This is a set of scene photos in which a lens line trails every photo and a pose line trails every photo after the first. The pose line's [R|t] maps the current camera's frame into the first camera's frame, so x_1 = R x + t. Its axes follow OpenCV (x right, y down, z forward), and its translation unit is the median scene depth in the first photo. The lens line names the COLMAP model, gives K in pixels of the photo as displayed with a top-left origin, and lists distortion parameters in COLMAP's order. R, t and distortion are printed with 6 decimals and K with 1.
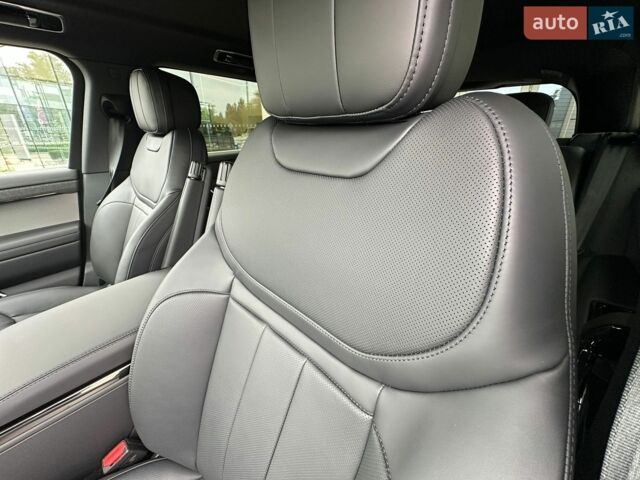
lens RADIAL K [[253.9, 0, 320.4], [0, 253.9, 248.7], [0, 0, 1]] dist [-0.000579, -0.000012]
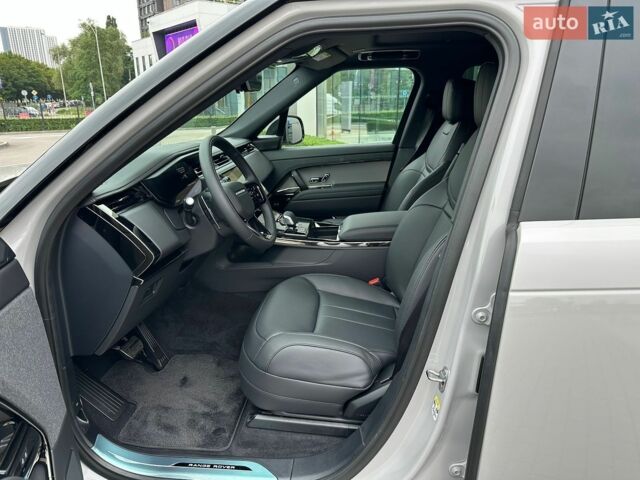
lens RADIAL K [[588.2, 0, 320.0], [0, 588.2, 240.0], [0, 0, 1]] dist [0.147224, -0.301478]
pose [[0.668626, 0.179326, -0.721652, 1.104143], [-0.299584, 0.953201, -0.040706, 0.412151], [0.680580, 0.243412, 0.691058, -1.294467]]
